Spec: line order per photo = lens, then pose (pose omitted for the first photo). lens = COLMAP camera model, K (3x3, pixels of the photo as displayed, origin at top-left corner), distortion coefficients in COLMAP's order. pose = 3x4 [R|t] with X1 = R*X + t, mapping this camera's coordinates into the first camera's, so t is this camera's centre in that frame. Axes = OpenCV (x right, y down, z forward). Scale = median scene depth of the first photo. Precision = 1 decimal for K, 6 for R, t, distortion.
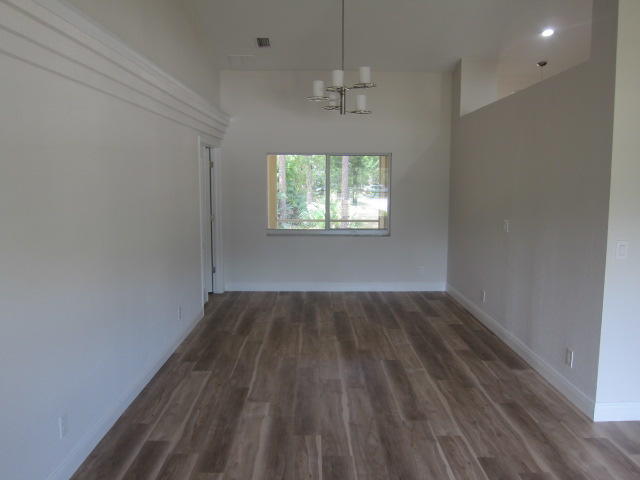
lens RADIAL K [[529.5, 0, 317.7], [0, 529.5, 239.0], [0, 0, 1]] dist [-0.043037, -0.007061]
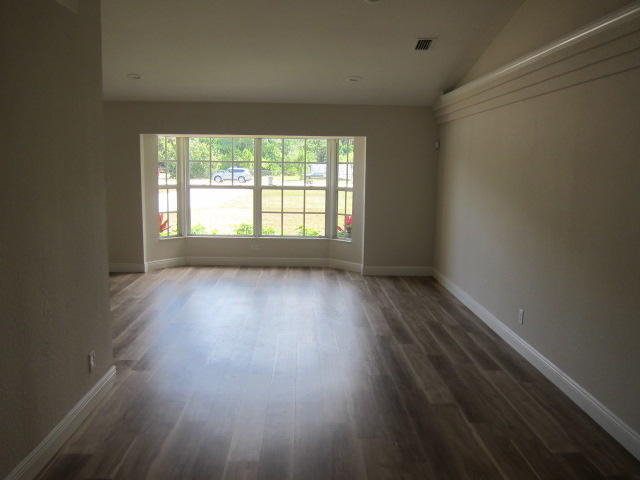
lens RADIAL K [[529.5, 0, 317.7], [0, 529.5, 239.0], [0, 0, 1]] dist [-0.043037, -0.007061]
pose [[-0.999580, -0.016715, -0.023692, 0.140702], [-0.022117, 0.967931, 0.250241, -0.206232], [0.018749, 0.250660, -0.967894, 1.905657]]
